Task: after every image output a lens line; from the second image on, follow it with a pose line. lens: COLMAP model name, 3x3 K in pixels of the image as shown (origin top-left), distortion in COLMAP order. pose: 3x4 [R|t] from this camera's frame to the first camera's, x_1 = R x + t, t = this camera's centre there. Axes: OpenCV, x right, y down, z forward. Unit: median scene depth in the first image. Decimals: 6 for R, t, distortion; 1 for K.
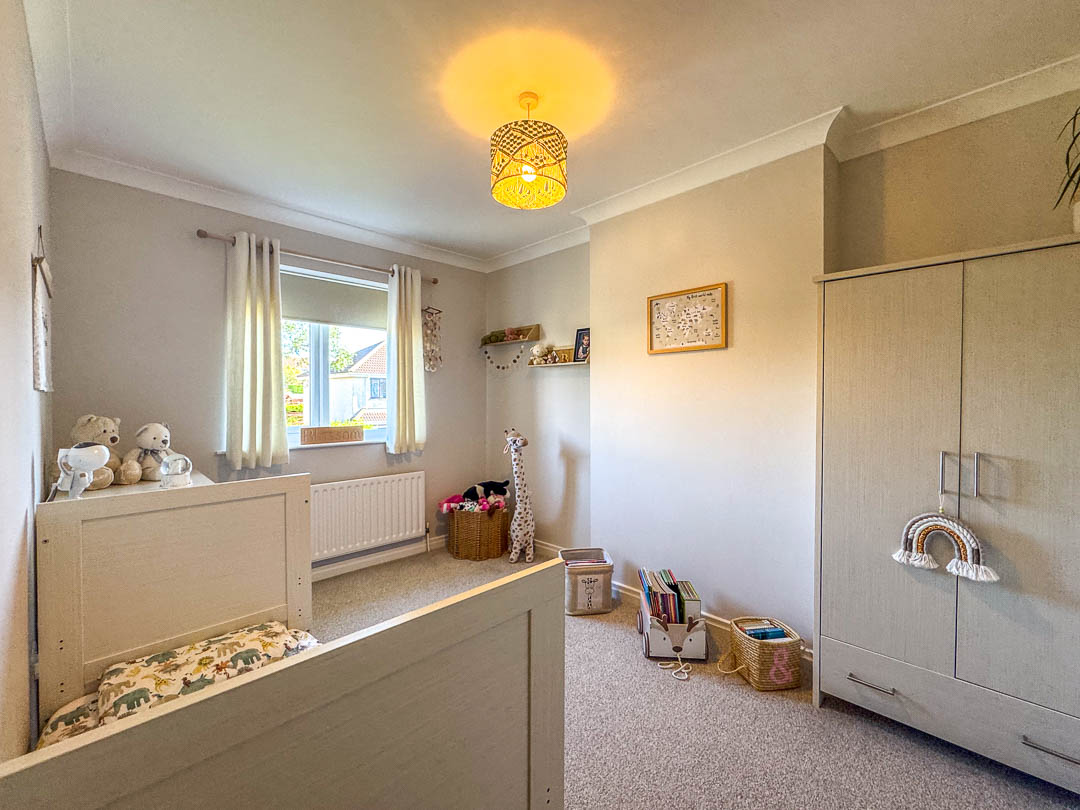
lens RADIAL K [[444.3, 0, 541.2], [0, 444.3, 402.3], [0, 0, 1]] dist [-0.001882, -0.000009]
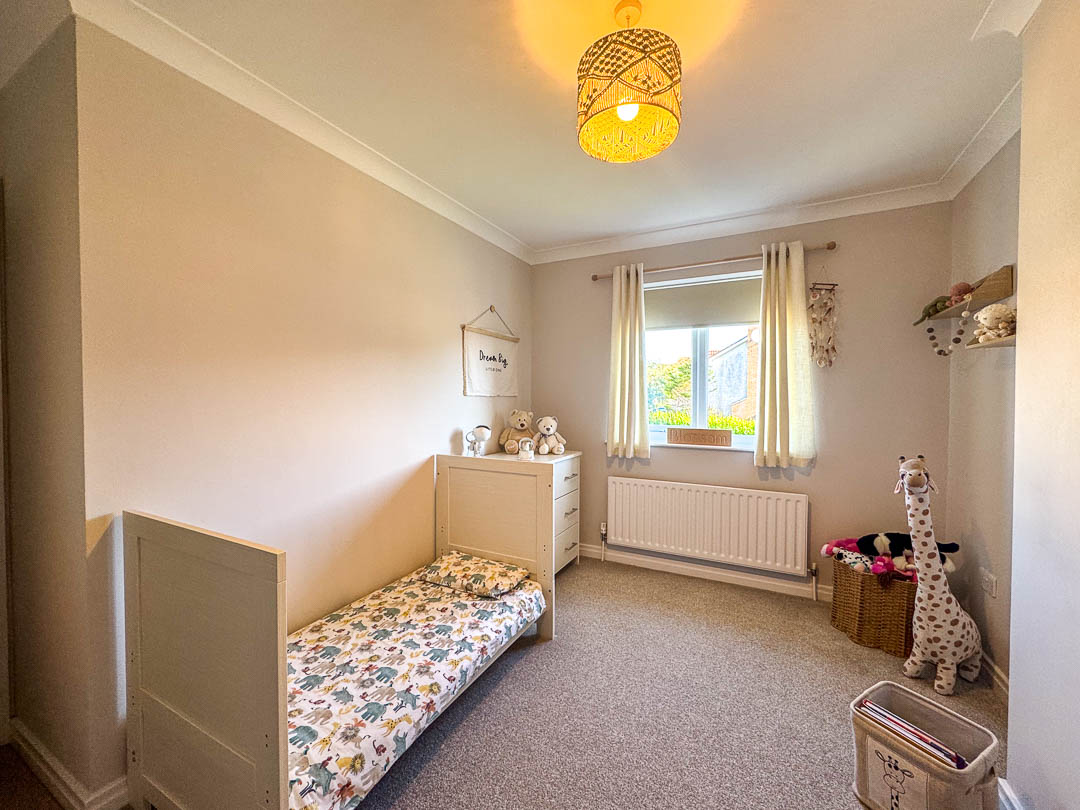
lens RADIAL K [[432.9, 0, 540.2], [0, 432.9, 401.9], [0, 0, 1]] dist [-0.001321, 0.000149]
pose [[0.308387, 0.016118, -0.951124, 0.347270], [-0.013518, 0.999830, 0.012560, -0.013759], [0.951165, 0.008983, 0.308552, 0.347343]]
